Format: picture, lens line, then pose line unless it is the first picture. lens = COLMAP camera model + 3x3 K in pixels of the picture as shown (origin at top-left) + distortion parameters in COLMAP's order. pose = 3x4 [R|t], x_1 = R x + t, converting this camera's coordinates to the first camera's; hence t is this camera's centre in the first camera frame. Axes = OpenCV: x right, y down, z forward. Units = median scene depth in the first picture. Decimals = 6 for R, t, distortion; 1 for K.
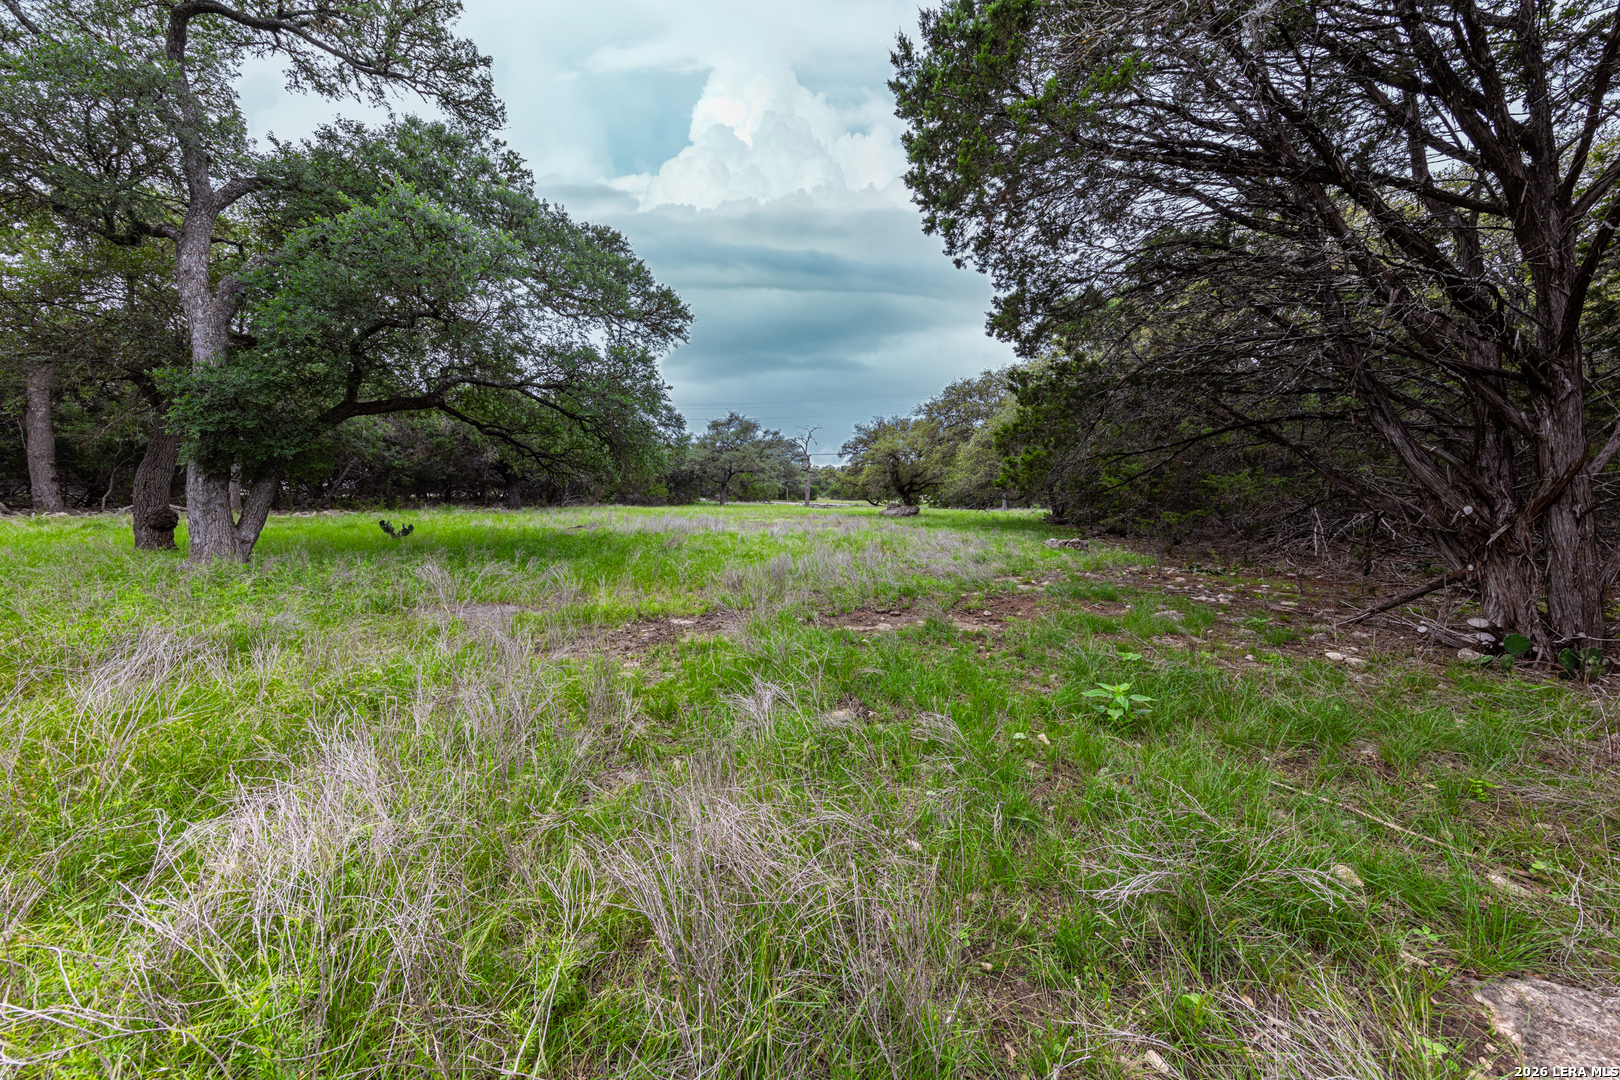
lens RADIAL K [[520.1, 0, 812.6], [0, 520.1, 538.9], [0, 0, 1]] dist [0.000528, 0.000222]
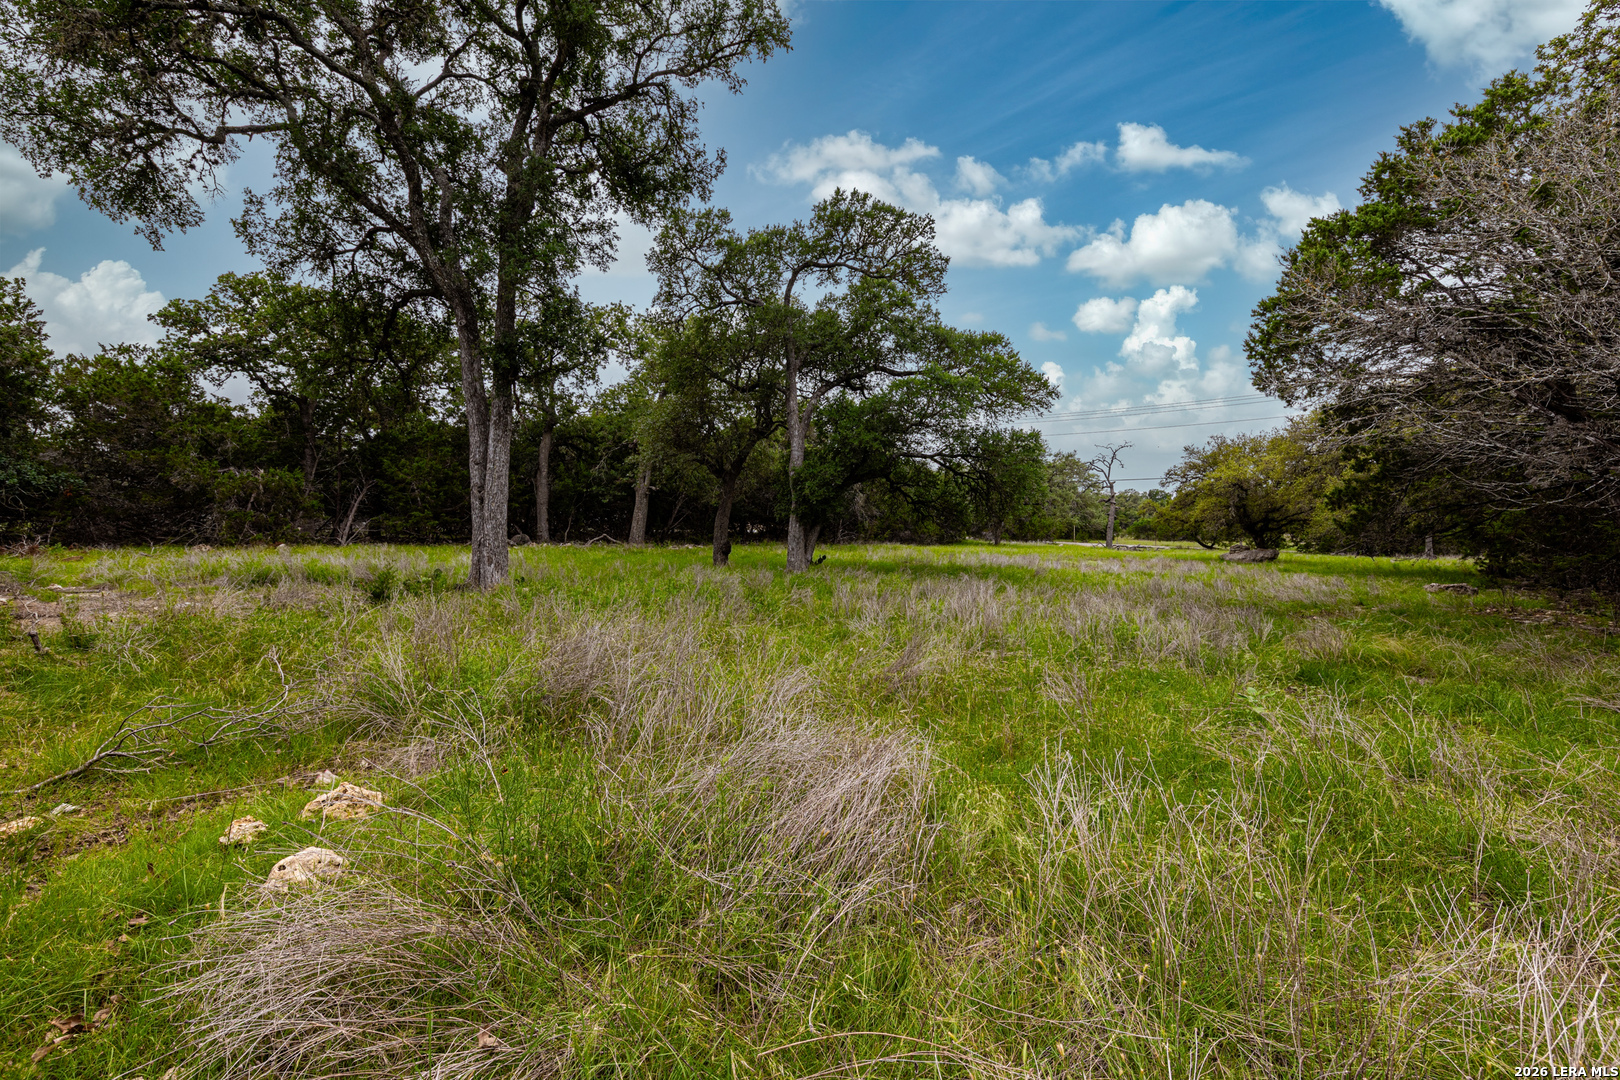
lens RADIAL K [[734.5, 0, 807.2], [0, 734.5, 539.8], [0, 0, 1]] dist [-0.000287, -0.001075]
pose [[0.929515, 0.011192, -0.368614, -0.035904], [-0.037753, 0.997176, -0.064923, 0.016464], [0.366846, 0.074264, 0.927313, -0.223943]]
